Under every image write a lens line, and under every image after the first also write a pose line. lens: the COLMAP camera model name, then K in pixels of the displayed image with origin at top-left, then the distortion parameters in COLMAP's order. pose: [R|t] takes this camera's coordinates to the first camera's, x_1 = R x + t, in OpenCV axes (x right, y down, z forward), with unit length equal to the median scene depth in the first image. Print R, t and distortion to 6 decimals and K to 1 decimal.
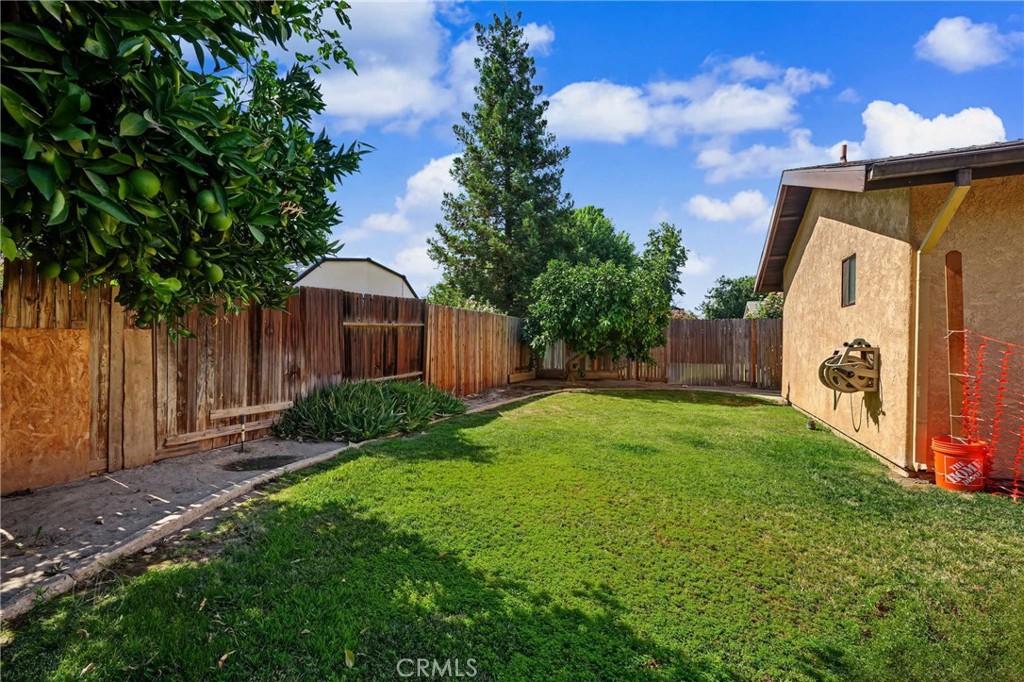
lens RADIAL K [[473.6, 0, 512.1], [0, 473.6, 349.4], [0, 0, 1]] dist [0.018724, 0.000543]
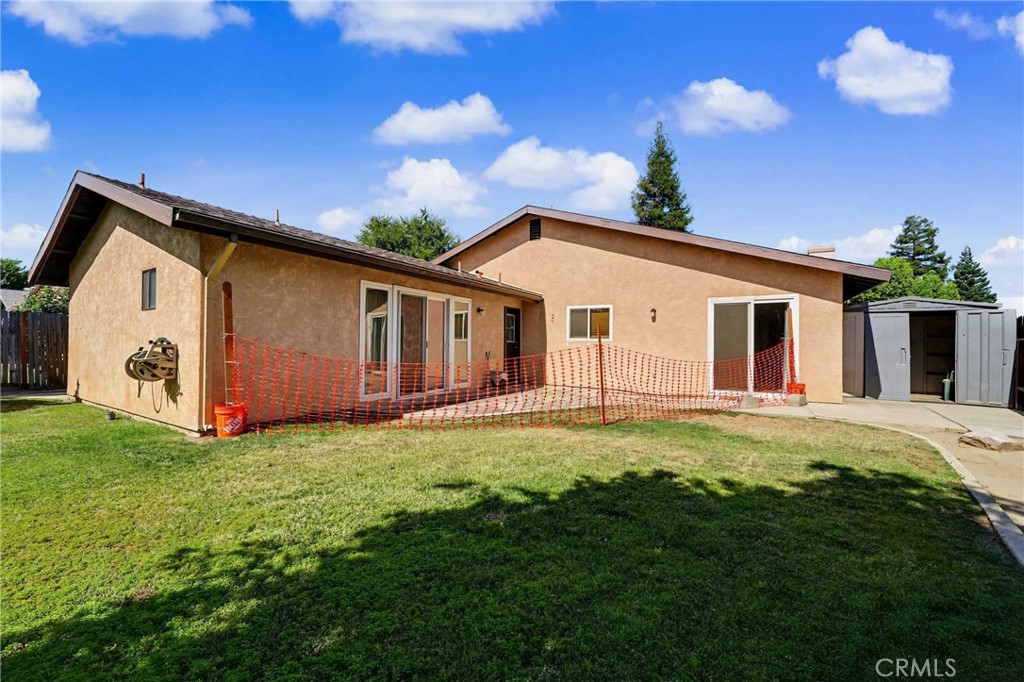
lens RADIAL K [[614.4, 0, 512.0], [0, 614.4, 341.0], [0, 0, 1]] dist [0.000969, 0.001536]
pose [[0.286142, -0.000279, 0.958187, -0.578846], [0.005048, 0.999987, -0.001217, -0.006867], [-0.958174, 0.005185, 0.286140, -0.355715]]
